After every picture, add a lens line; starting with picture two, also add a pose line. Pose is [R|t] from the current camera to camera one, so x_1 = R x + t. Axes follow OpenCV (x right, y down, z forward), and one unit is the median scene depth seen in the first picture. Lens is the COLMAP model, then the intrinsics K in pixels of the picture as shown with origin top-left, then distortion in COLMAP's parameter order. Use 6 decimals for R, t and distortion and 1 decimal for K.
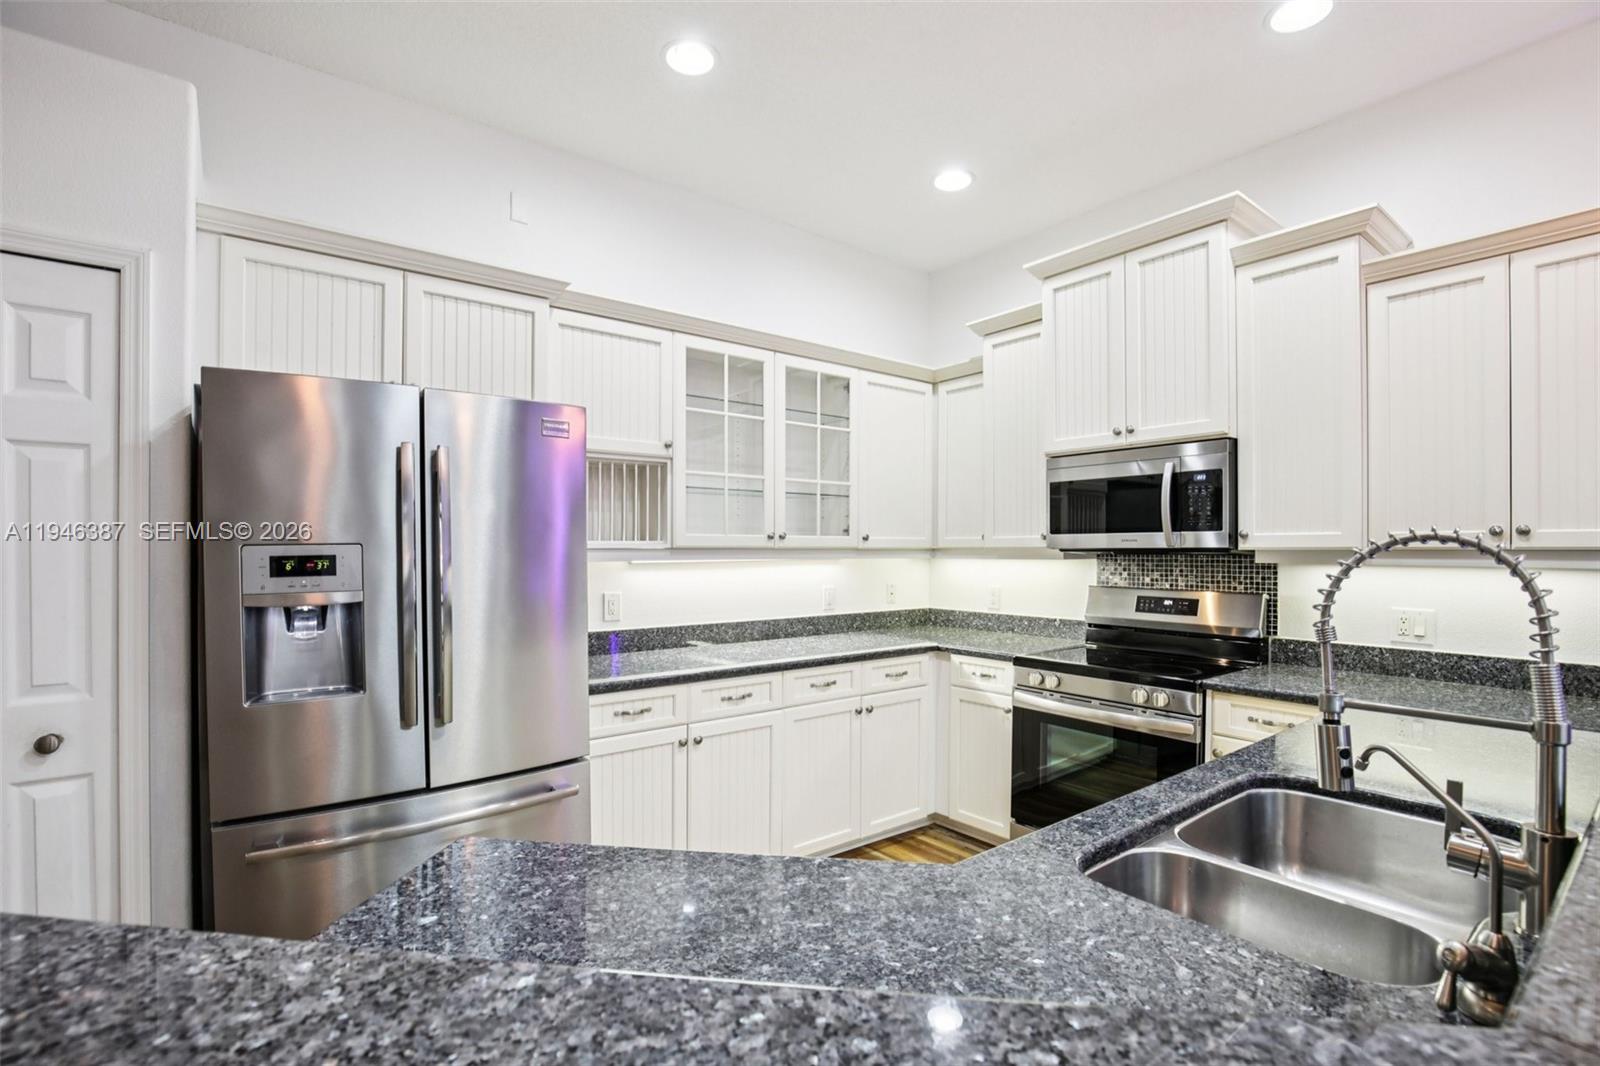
lens RADIAL K [[733.8, 0, 799.4], [0, 733.8, 547.9], [0, 0, 1]] dist [-0.034191, 0.005508]
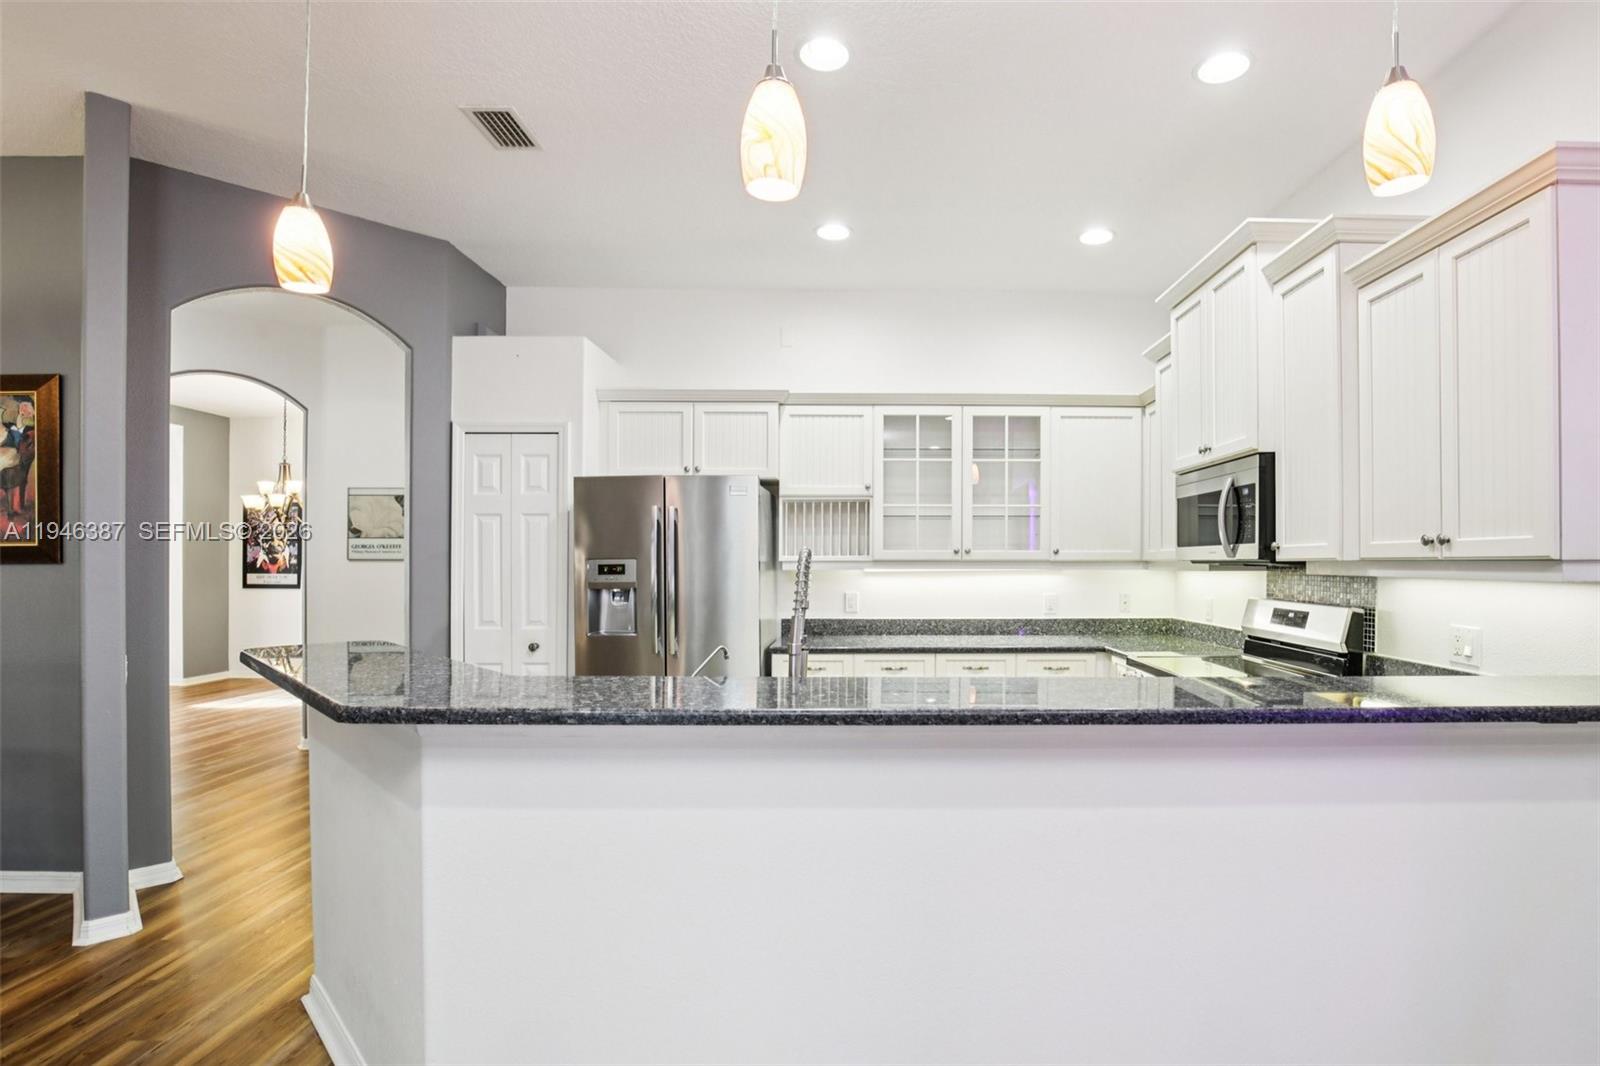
lens RADIAL K [[733.8, 0, 849.9], [0, 733.8, 553.3], [0, 0, 1]] dist [-0.034191, 0.005508]
pose [[0.803700, -0.007683, -0.594985, 0.606928], [0.001265, 0.999936, -0.011204, 0.002095], [0.595033, 0.008252, 0.803659, -0.144751]]
